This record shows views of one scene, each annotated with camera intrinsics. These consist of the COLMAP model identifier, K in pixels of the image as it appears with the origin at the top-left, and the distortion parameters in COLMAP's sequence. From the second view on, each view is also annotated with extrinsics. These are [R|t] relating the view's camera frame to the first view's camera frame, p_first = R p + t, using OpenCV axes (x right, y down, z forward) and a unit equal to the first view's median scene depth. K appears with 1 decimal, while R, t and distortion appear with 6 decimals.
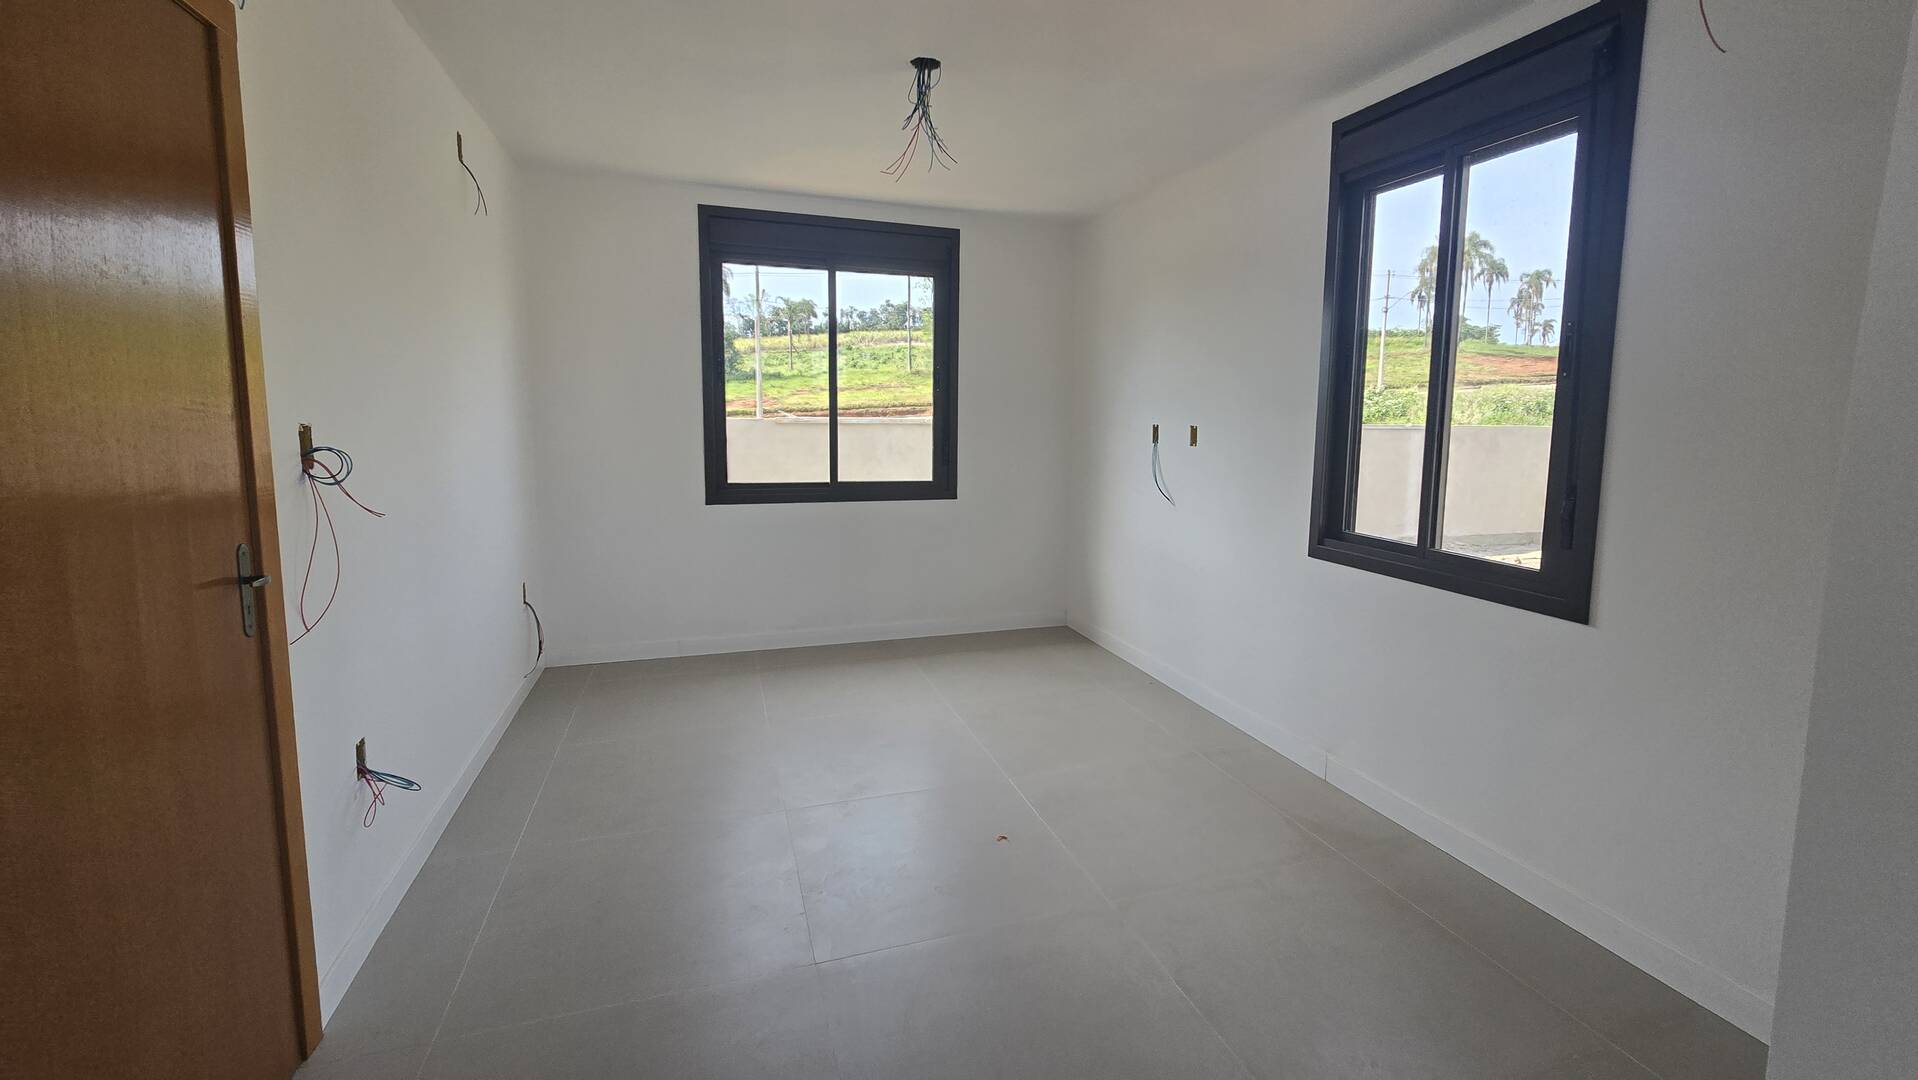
lens RADIAL K [[790.4, 0, 976.2], [0, 790.4, 510.6], [0, 0, 1]] dist [0.000471, 0.000043]
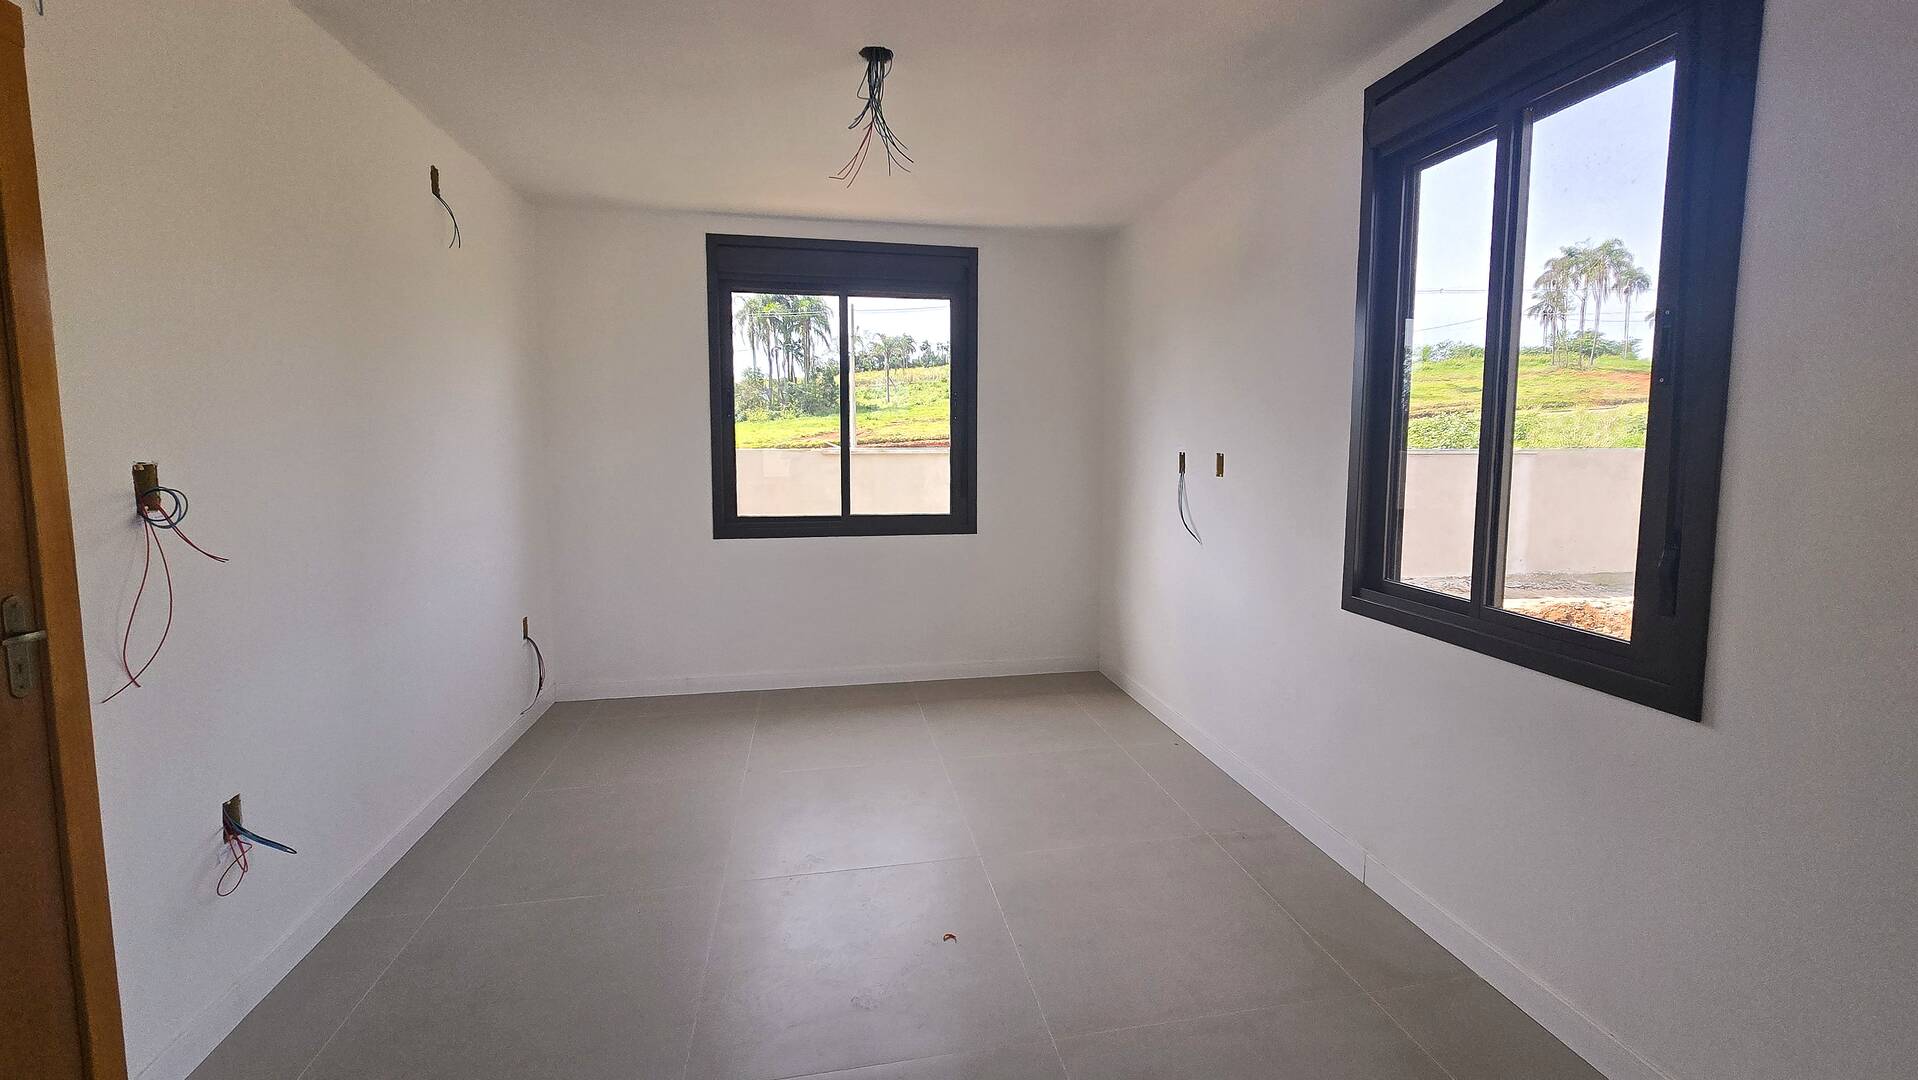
lens RADIAL K [[780.0, 0, 959.3], [0, 780.0, 518.9], [0, 0, 1]] dist [0.000281, 0.000320]
pose [[0.990798, 0.001524, -0.135341, 0.097129], [-0.004901, 0.999685, -0.024618, -0.010629], [0.135261, 0.025055, 0.990493, 0.095451]]
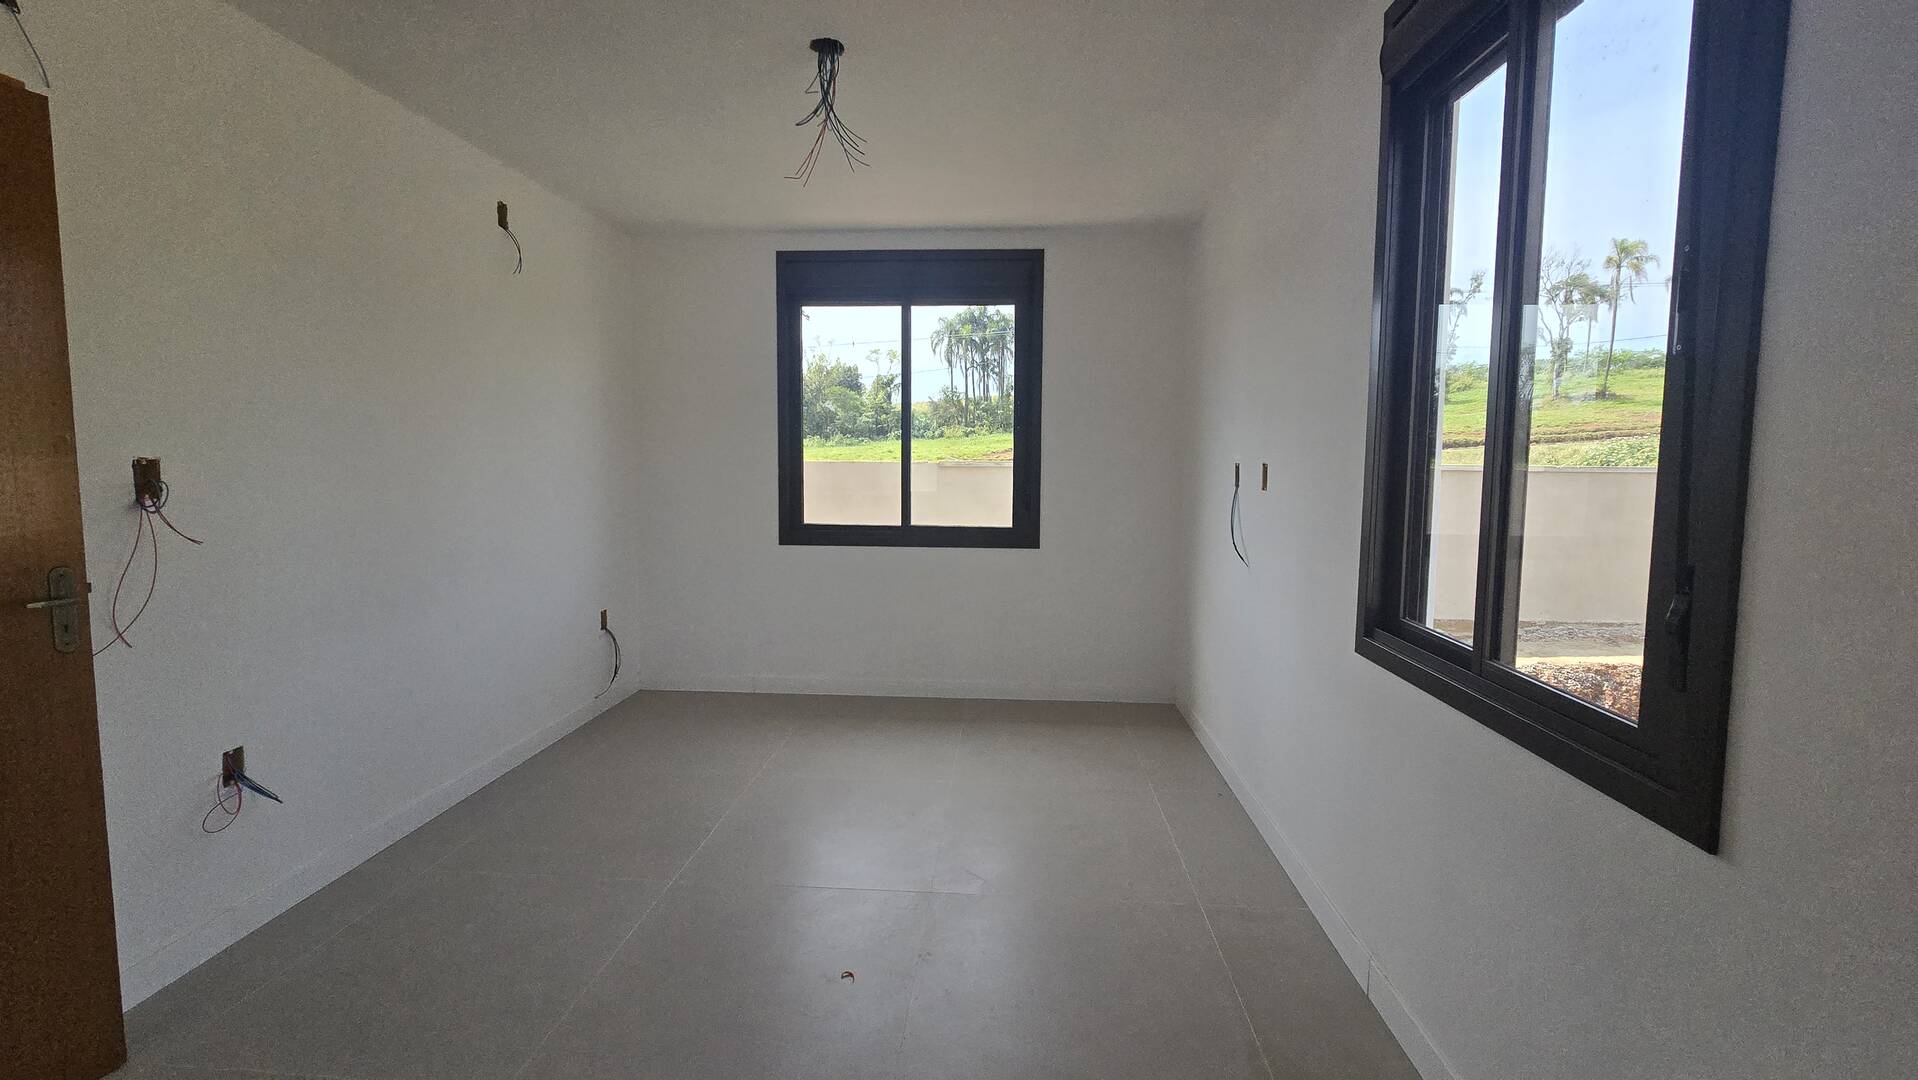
lens RADIAL K [[772.9, 0, 951.3], [0, 772.9, 525.8], [0, 0, 1]] dist [0.001530, 0.000220]
pose [[0.923836, 0.026467, -0.381873, 0.260328], [-0.040972, 0.998713, -0.029902, -0.012313], [0.380590, 0.043271, 0.923731, 0.186461]]
